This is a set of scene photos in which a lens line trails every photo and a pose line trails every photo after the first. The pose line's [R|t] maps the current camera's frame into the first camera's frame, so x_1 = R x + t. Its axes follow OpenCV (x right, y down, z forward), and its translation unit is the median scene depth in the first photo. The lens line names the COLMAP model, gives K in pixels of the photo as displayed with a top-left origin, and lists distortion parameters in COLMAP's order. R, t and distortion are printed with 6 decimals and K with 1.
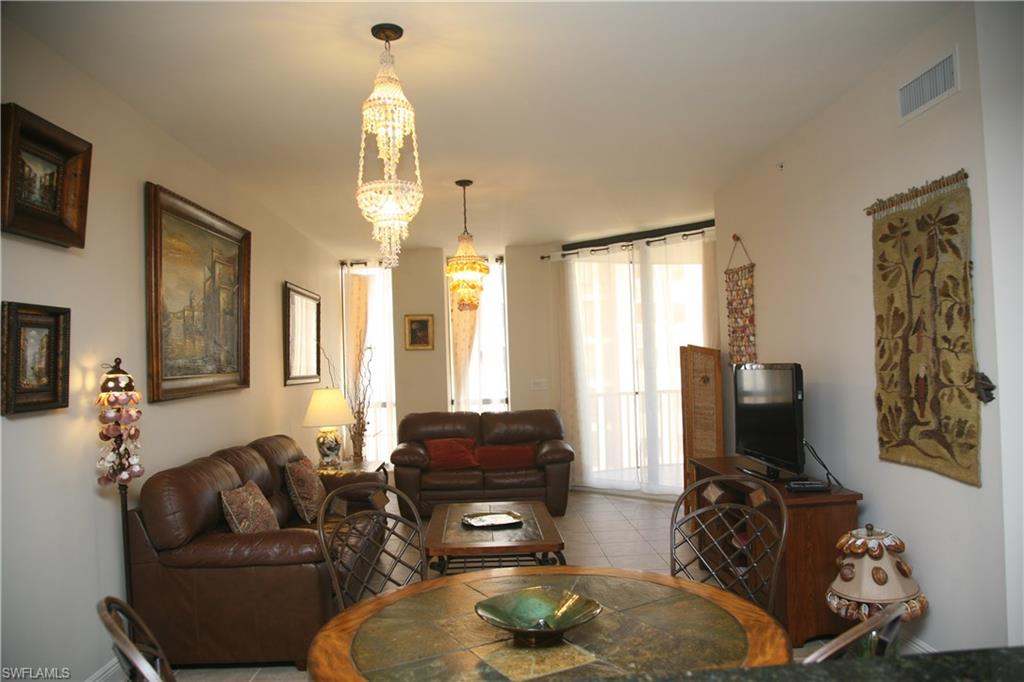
lens RADIAL K [[705.7, 0, 512.0], [0, 705.7, 341.0], [0, 0, 1]] dist [0.000296, 0.000094]
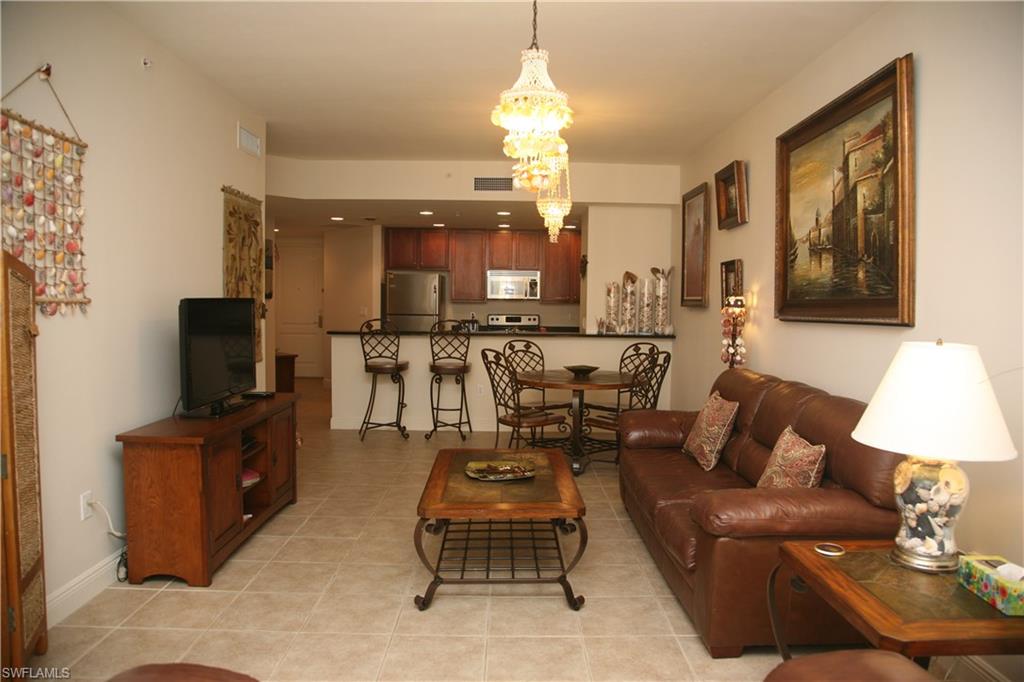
lens RADIAL K [[705.7, 0, 512.0], [0, 705.7, 341.0], [0, 0, 1]] dist [0.000296, 0.000094]
pose [[-0.999460, 0.018864, 0.026910, -0.072181], [0.019505, 0.999528, 0.023753, 0.078120], [-0.026449, 0.024265, -0.999356, 2.032653]]
